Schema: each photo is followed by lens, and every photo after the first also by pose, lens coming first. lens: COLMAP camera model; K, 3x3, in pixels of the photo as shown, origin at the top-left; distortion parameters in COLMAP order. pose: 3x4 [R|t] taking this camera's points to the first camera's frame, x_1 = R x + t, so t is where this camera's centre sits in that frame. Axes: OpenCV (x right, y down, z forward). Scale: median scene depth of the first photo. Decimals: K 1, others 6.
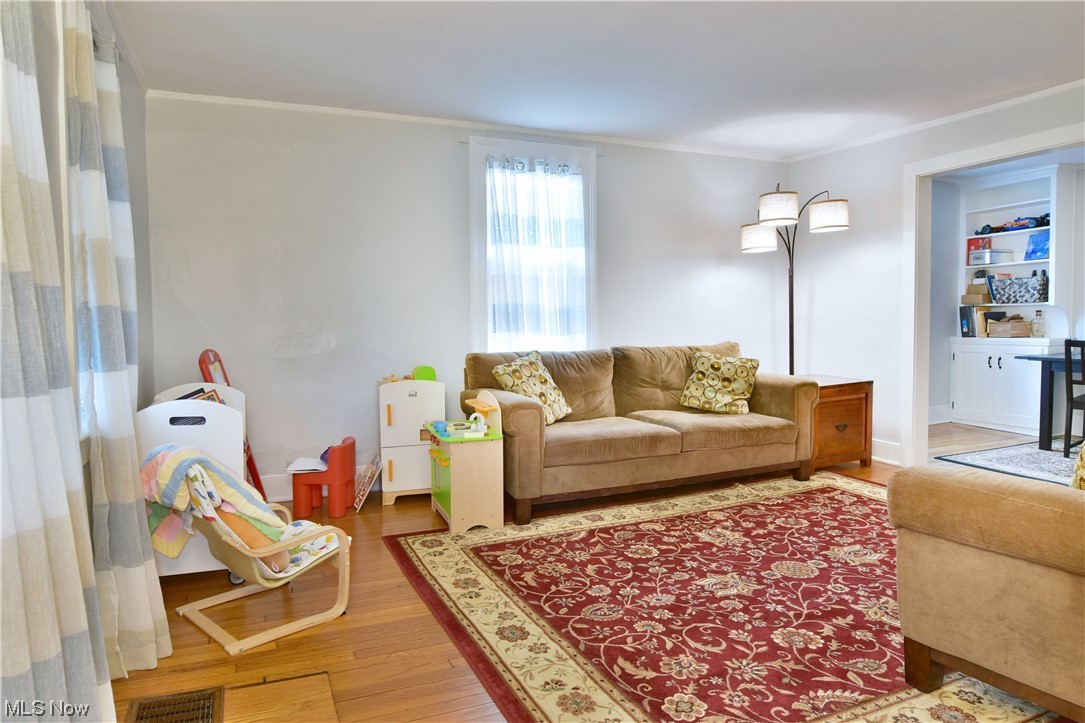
lens RADIAL K [[668.1, 0, 544.9], [0, 668.1, 361.6], [0, 0, 1]] dist [-0.008509, -0.004943]
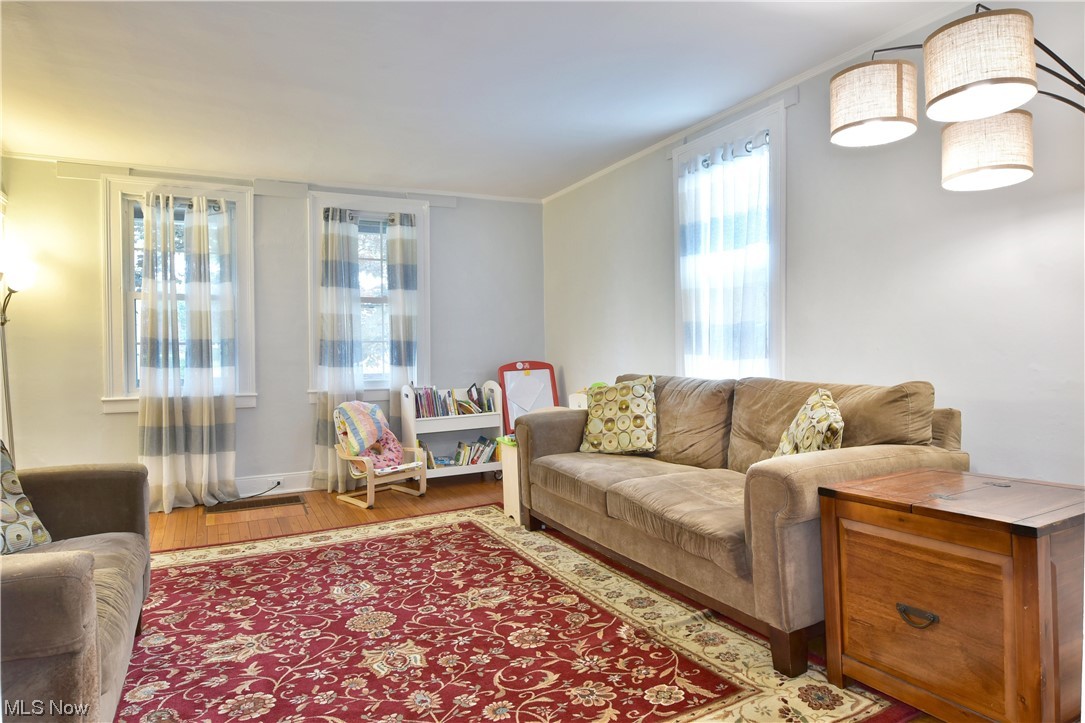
lens RADIAL K [[668.1, 0, 544.9], [0, 668.1, 361.6], [0, 0, 1]] dist [-0.008509, -0.004943]
pose [[0.031131, 0.034109, -0.998933, 1.052594], [-0.043084, 0.998534, 0.032753, -0.069146], [0.998586, 0.042018, 0.032555, 0.978547]]
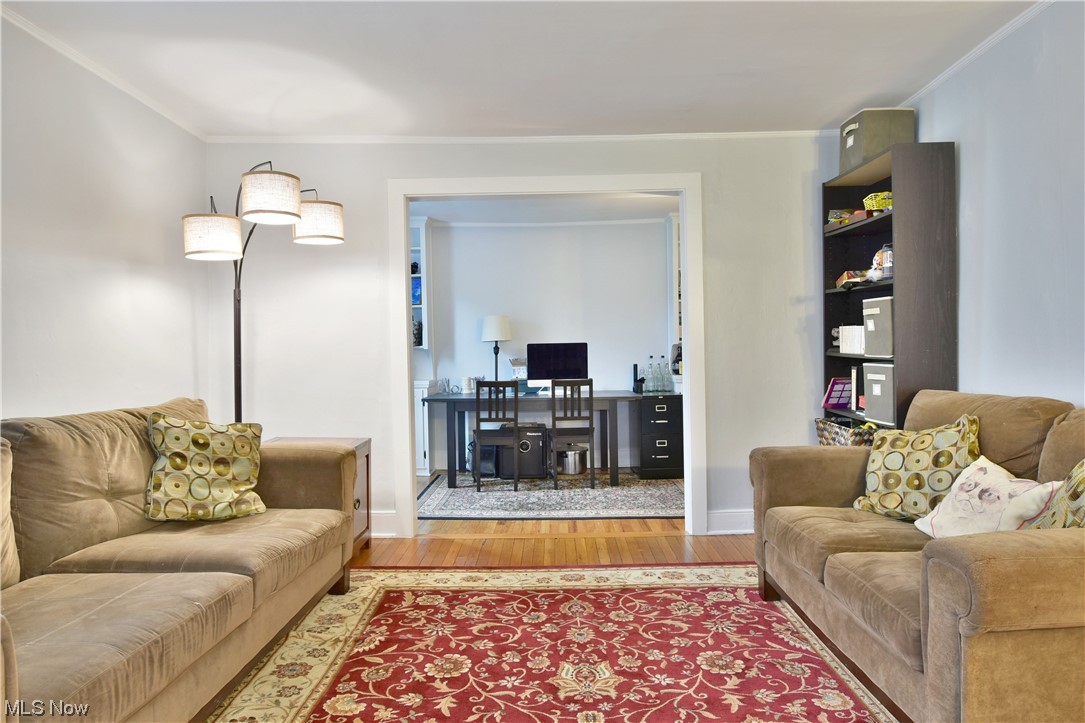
lens RADIAL K [[668.1, 0, 544.9], [0, 668.1, 361.6], [0, 0, 1]] dist [-0.008509, -0.004943]
pose [[0.425627, 0.000783, 0.904898, -0.185750], [0.063746, 0.997489, -0.030846, -0.032671], [-0.902651, 0.070812, 0.424509, 0.610307]]
